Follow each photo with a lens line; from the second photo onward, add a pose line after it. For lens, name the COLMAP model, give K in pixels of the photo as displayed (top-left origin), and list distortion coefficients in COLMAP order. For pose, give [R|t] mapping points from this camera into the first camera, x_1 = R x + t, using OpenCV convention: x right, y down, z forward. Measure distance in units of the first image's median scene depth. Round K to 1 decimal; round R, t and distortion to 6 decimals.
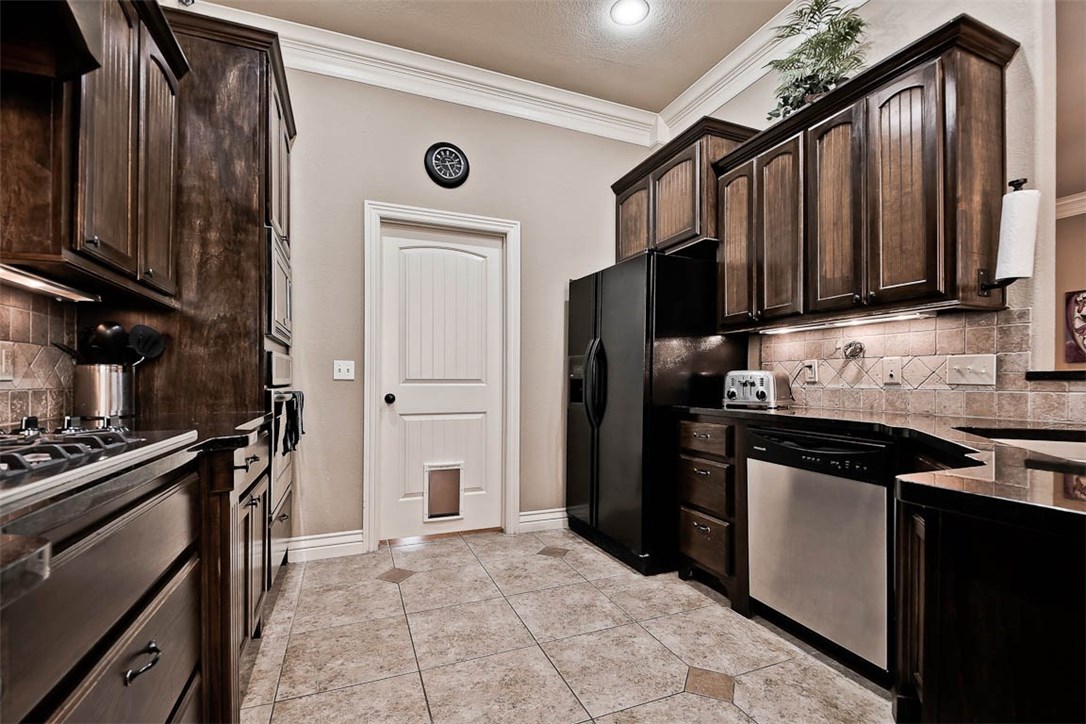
lens RADIAL K [[483.6, 0, 542.4], [0, 483.6, 370.0], [0, 0, 1]] dist [-0.001230, -0.007439]
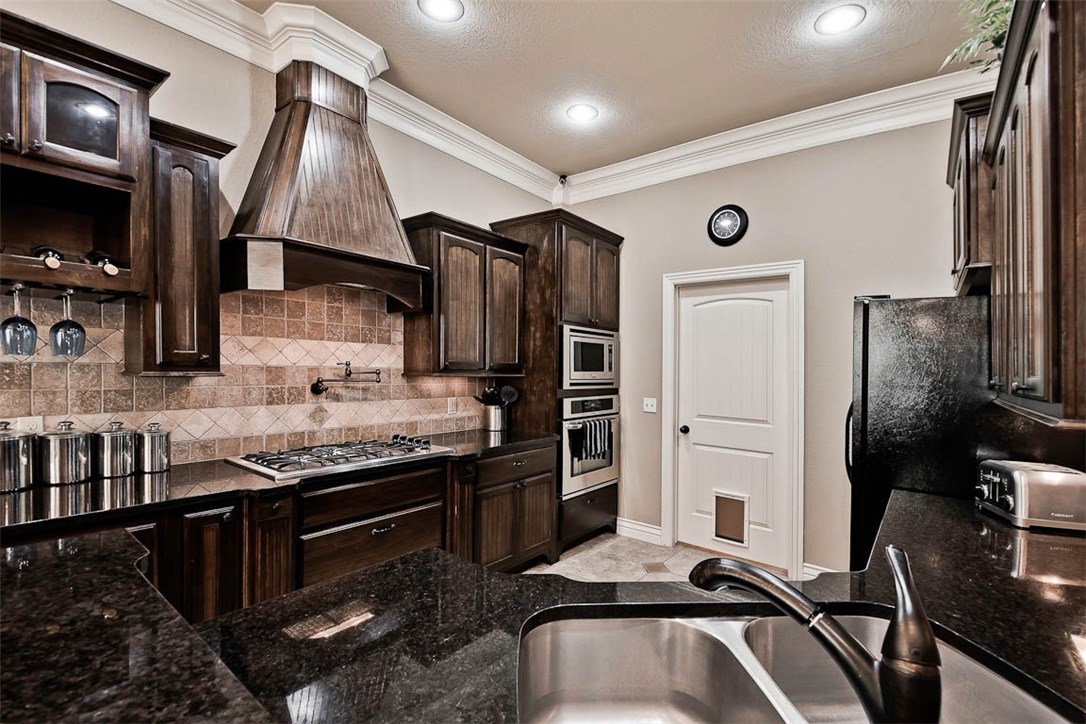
lens RADIAL K [[483.6, 0, 553.4], [0, 483.6, 375.5], [0, 0, 1]] dist [-0.001230, -0.007439]
pose [[0.468263, 0.021929, -0.883317, 0.643711], [-0.001081, 0.999705, 0.024246, -0.114083], [0.883589, -0.010399, 0.468149, 0.133256]]
